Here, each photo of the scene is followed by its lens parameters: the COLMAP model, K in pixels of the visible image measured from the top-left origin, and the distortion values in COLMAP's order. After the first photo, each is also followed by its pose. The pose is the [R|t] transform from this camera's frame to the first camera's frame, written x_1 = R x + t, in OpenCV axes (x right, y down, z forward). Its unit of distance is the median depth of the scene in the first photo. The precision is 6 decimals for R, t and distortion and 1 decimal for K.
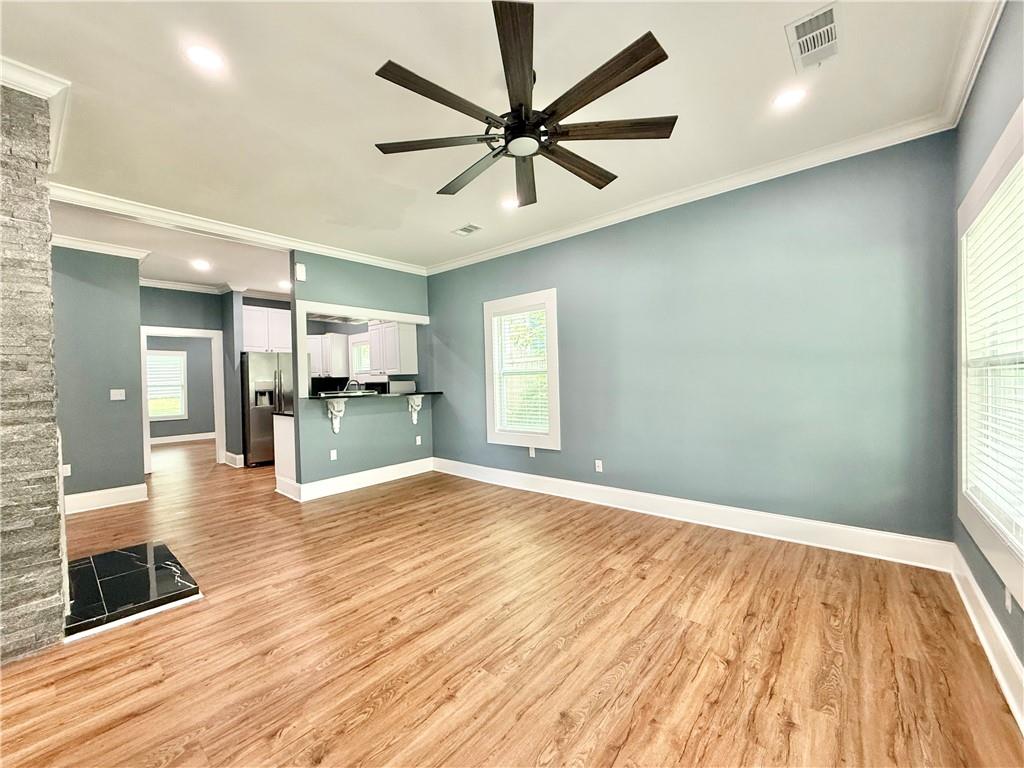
lens RADIAL K [[409.5, 0, 508.7], [0, 409.5, 382.5], [0, 0, 1]] dist [0.001230, -0.000403]
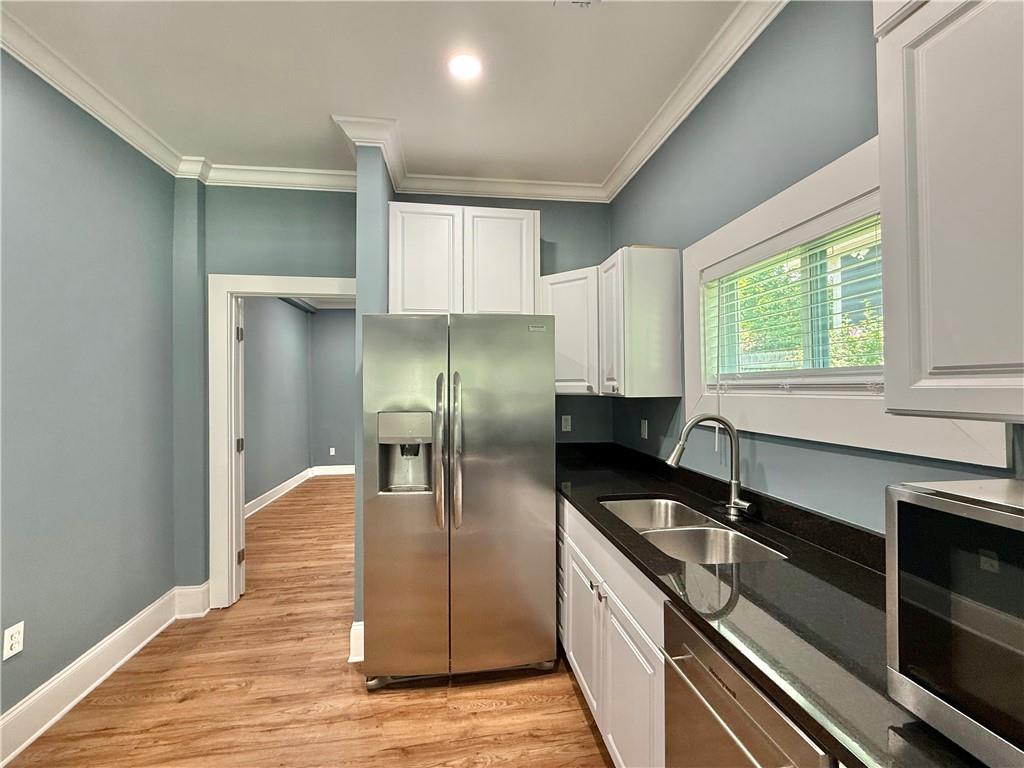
lens RADIAL K [[409.5, 0, 508.7], [0, 409.5, 382.5], [0, 0, 1]] dist [0.001230, -0.000403]
pose [[0.756899, 0.011145, -0.653436, -0.629599], [-0.015147, 0.999885, -0.000491, -0.044149], [0.653356, 0.010270, 0.756981, 1.503646]]
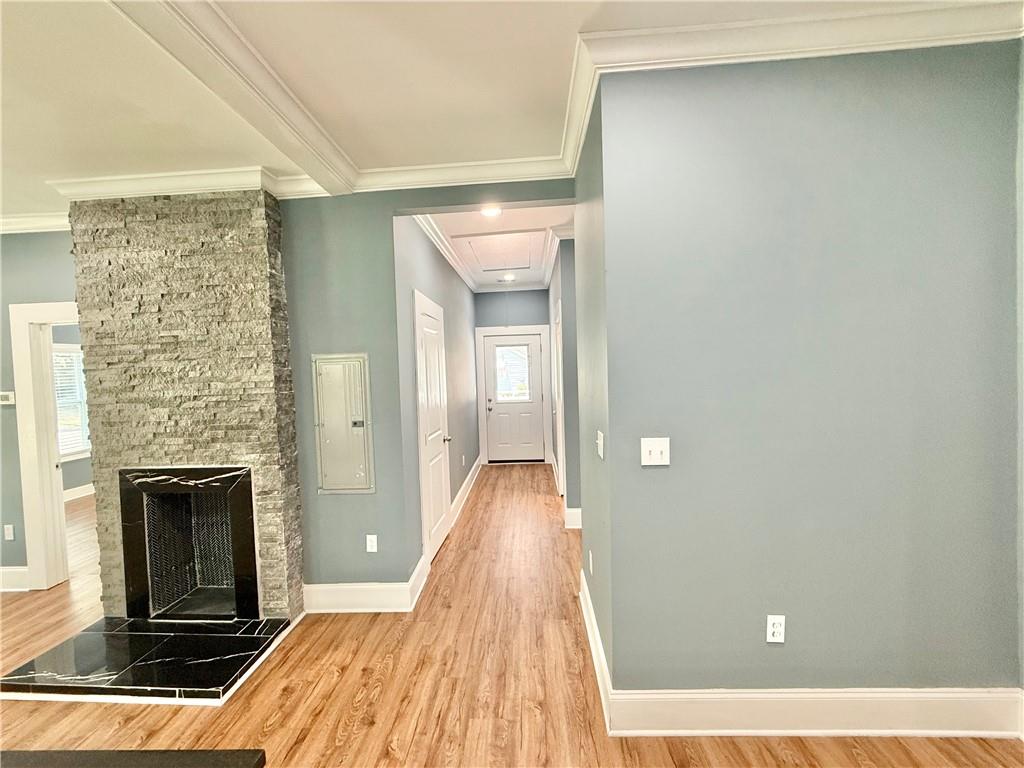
lens RADIAL K [[409.5, 0, 508.7], [0, 409.5, 382.5], [0, 0, 1]] dist [0.001230, -0.000403]
pose [[-0.789432, 0.081339, -0.608425, -0.821306], [0.054493, 0.996555, 0.062522, -0.085991], [0.611414, 0.016202, -0.791145, 1.676181]]
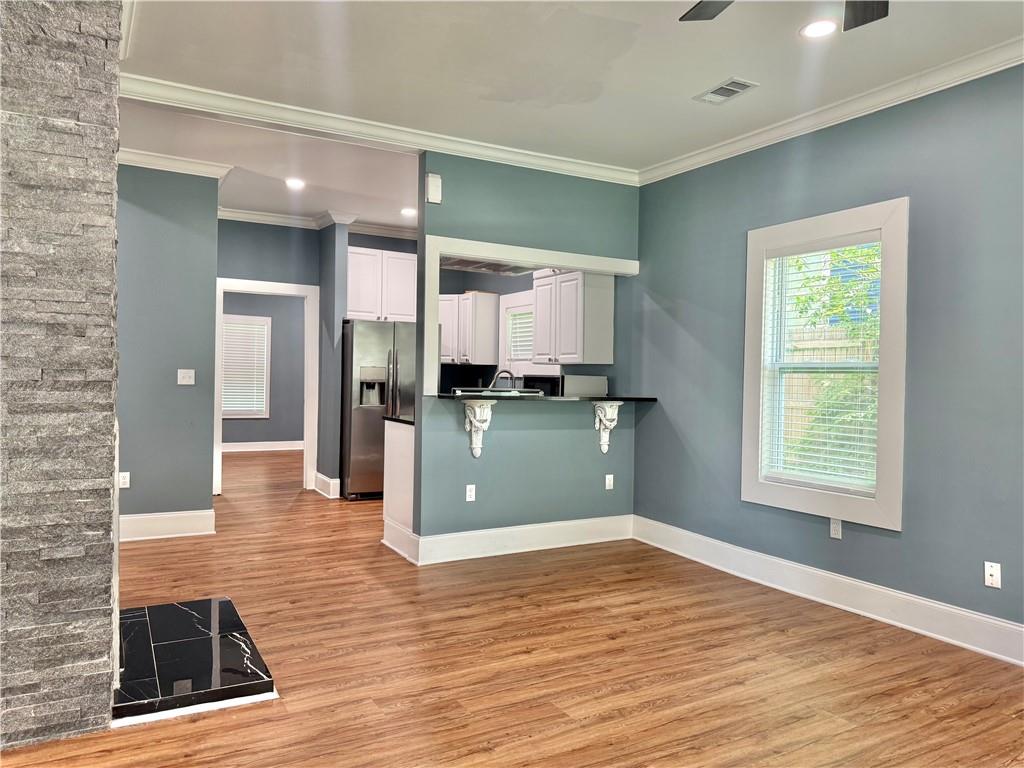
lens RADIAL K [[724.0, 0, 510.6], [0, 724.0, 385.9], [0, 0, 1]] dist [0.071750, -0.092341]
pose [[0.939666, 0.048012, -0.338708, -0.028651], [-0.045717, 0.998845, 0.014755, 0.002040], [0.339026, 0.001620, 0.940776, 0.031789]]
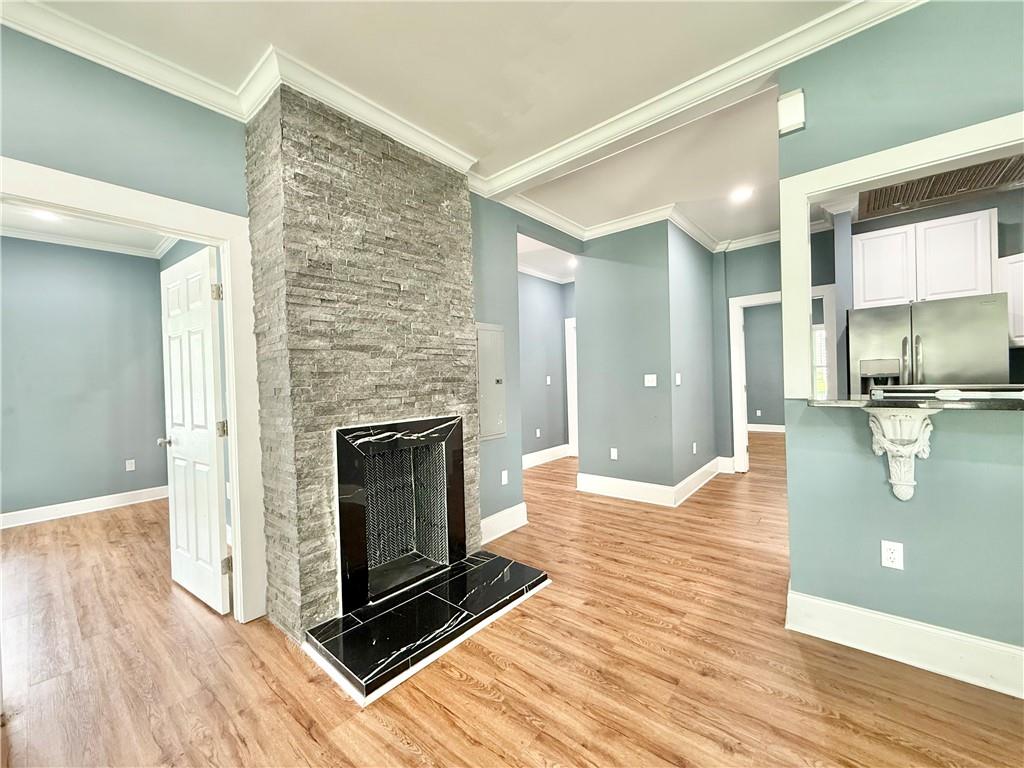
lens RADIAL K [[409.5, 0, 508.7], [0, 409.5, 382.5], [0, 0, 1]] dist [0.001230, -0.000403]
pose [[0.011449, 0.032925, -0.999392, -0.082808], [0.025045, 0.999135, 0.033203, -0.003823], [0.999621, -0.025410, 0.010614, 0.896380]]
